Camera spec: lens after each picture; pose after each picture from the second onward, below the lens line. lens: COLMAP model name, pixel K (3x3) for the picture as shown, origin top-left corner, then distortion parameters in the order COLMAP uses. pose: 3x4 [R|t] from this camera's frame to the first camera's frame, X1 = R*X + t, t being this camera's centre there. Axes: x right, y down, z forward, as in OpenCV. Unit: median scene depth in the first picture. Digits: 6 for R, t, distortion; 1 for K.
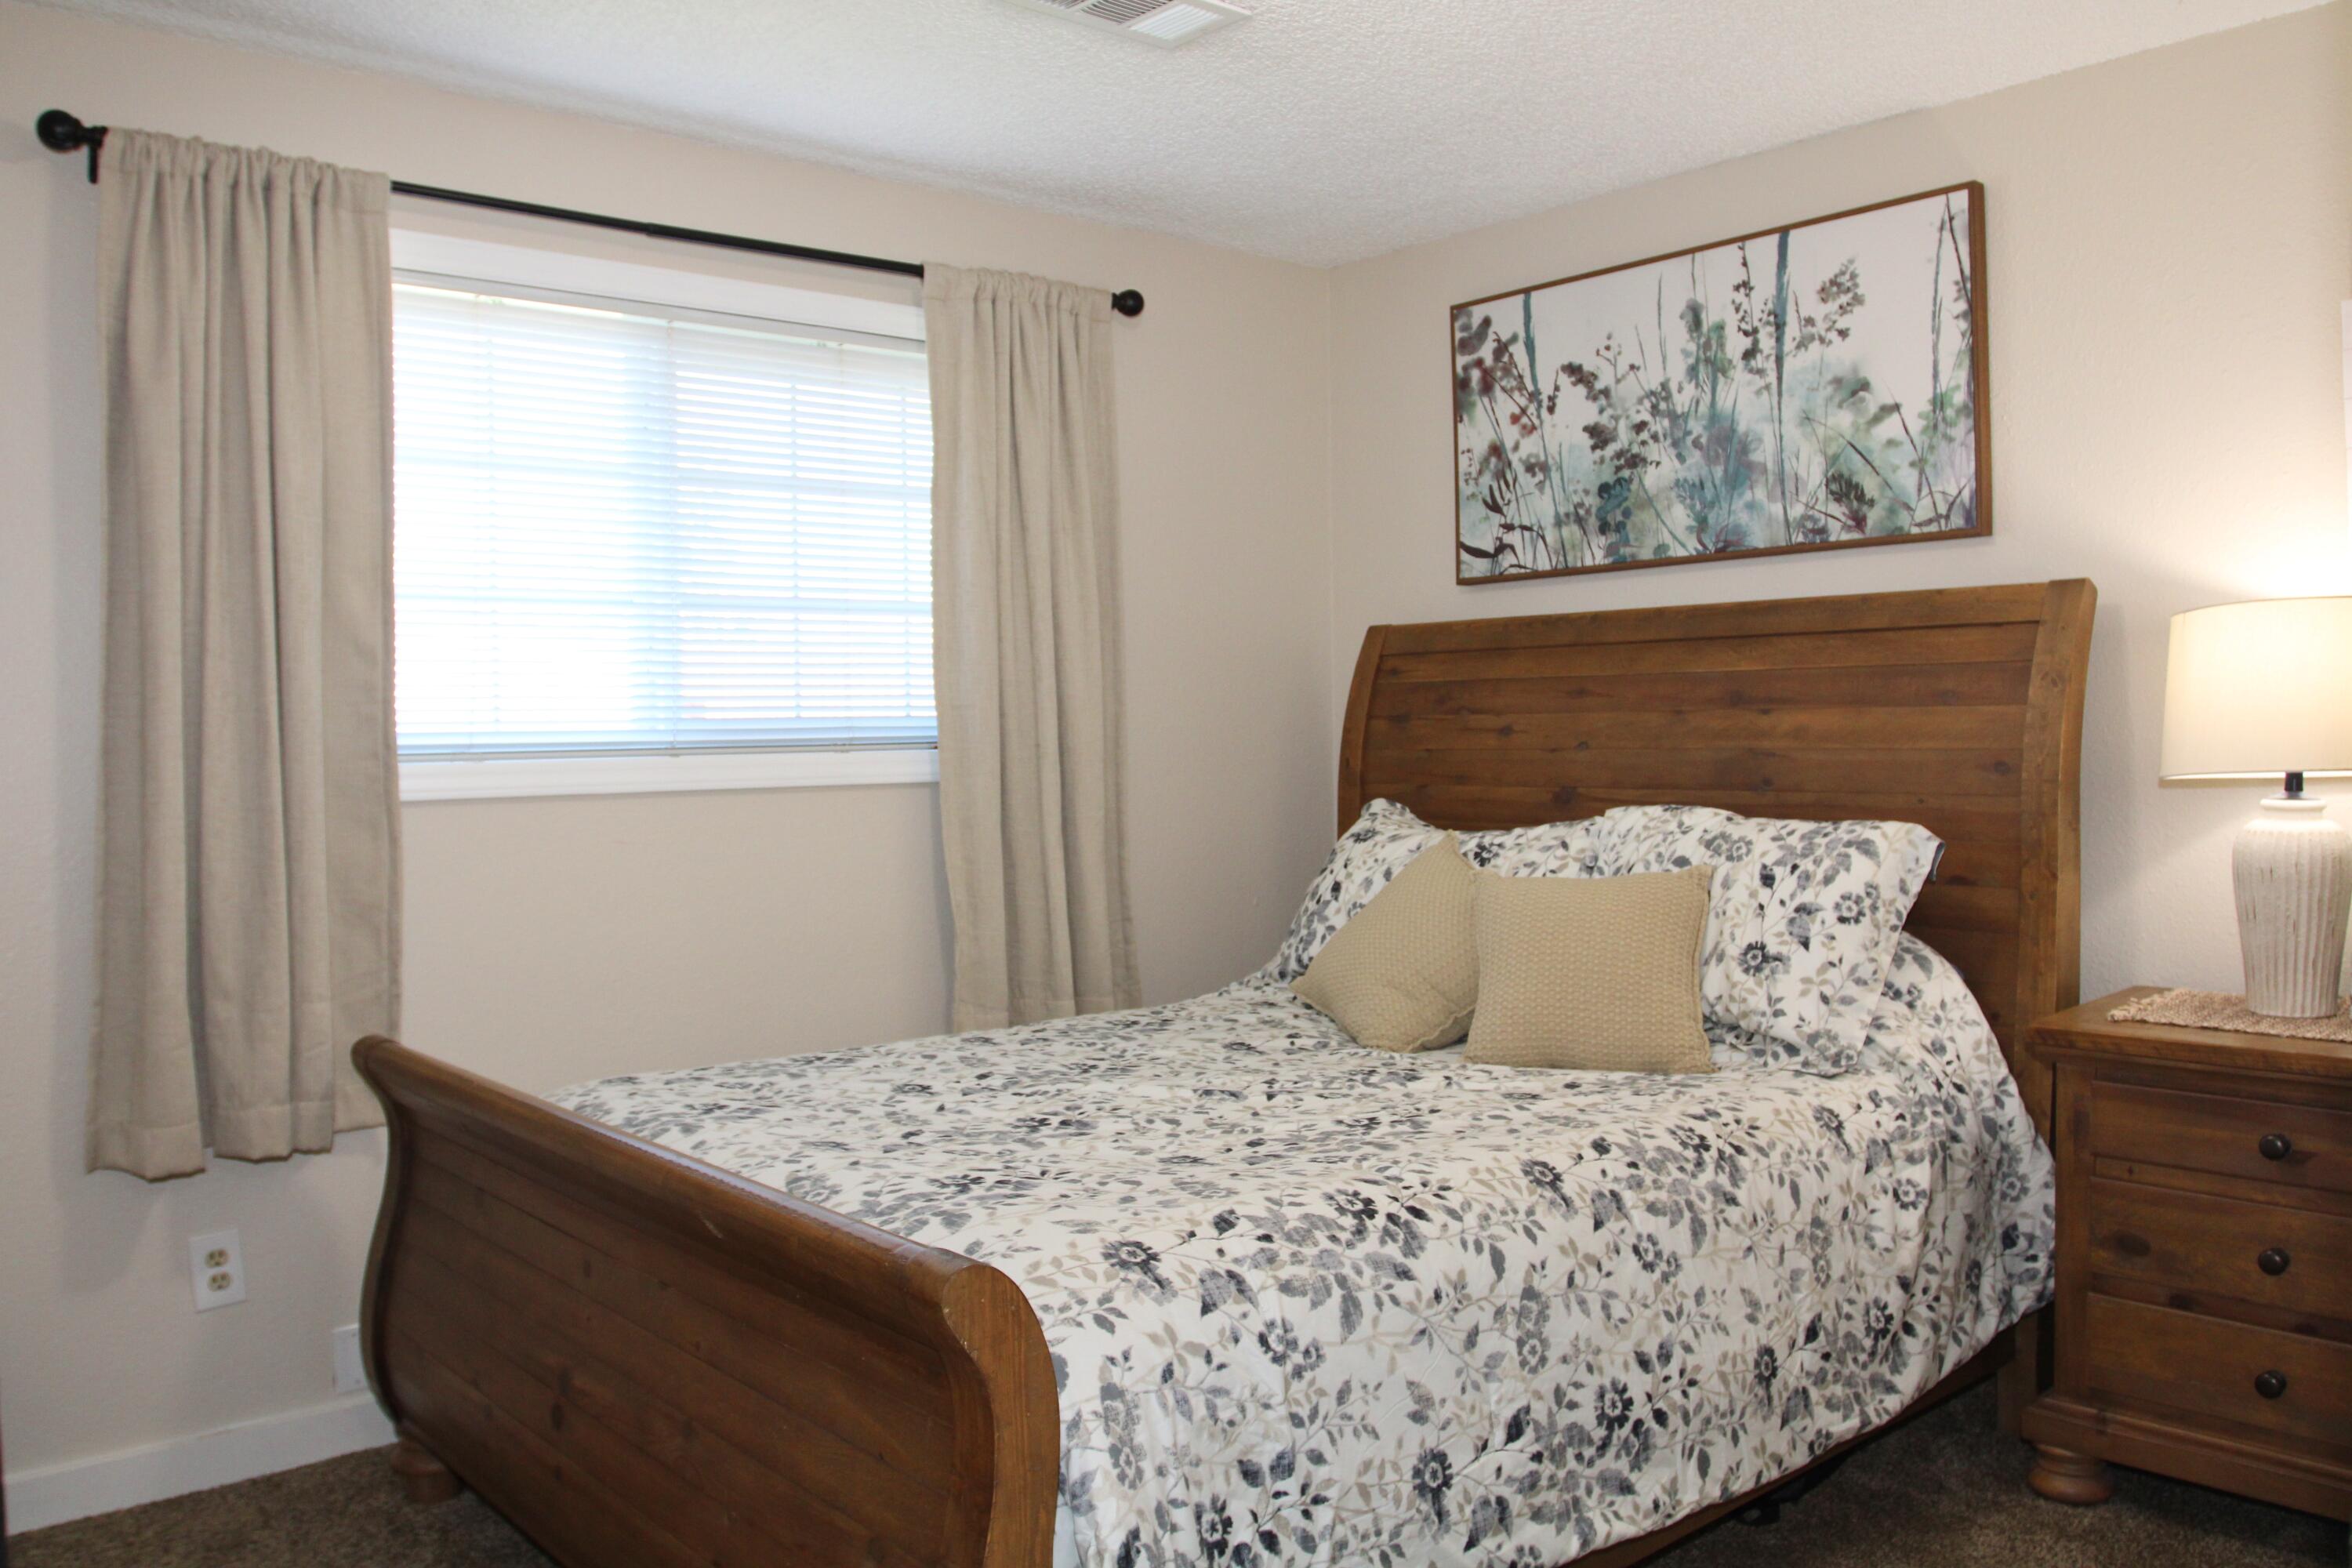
lens RADIAL K [[1890.9, 0, 1179.2], [0, 1890.9, 787.9], [0, 0, 1]] dist [-0.079220, 0.040493]
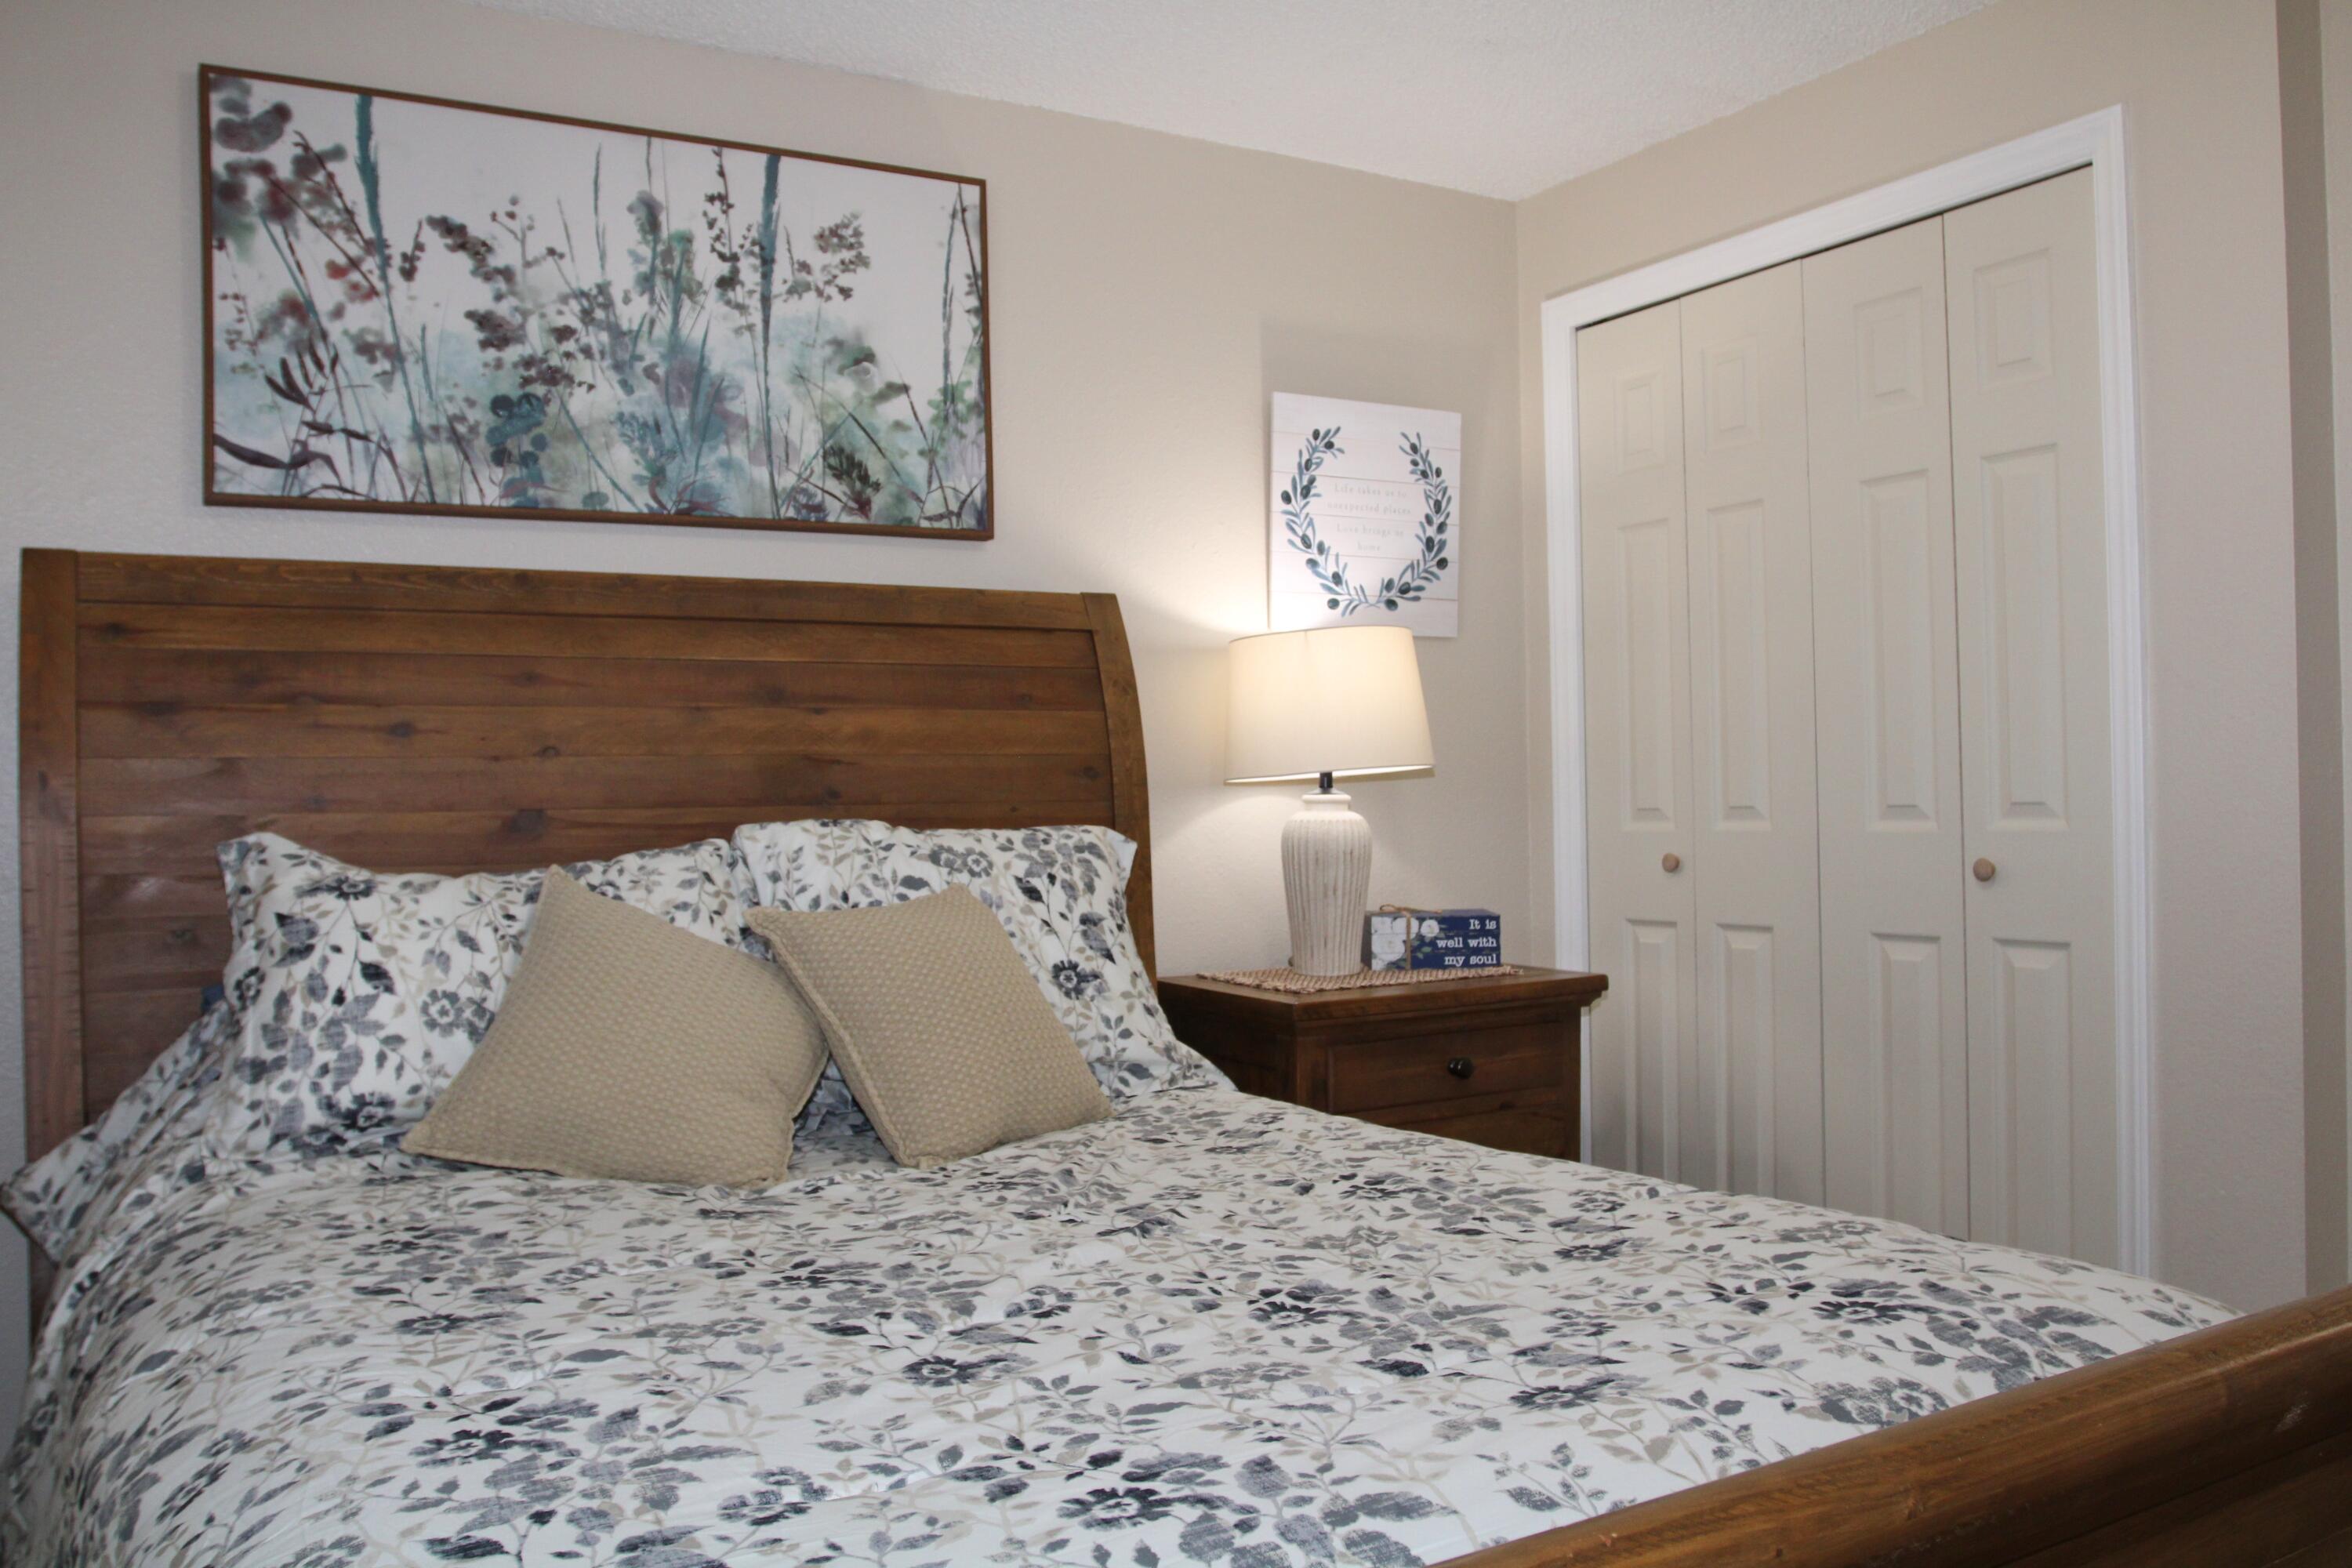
lens RADIAL K [[1890.9, 0, 1181.3], [0, 1890.9, 783.7], [0, 0, 1]] dist [-0.079220, 0.040493]
pose [[0.161649, 0.020466, 0.986636, -0.474256], [0.046889, 0.998496, -0.028394, 0.022387], [-0.985734, 0.050852, 0.160446, 0.677729]]
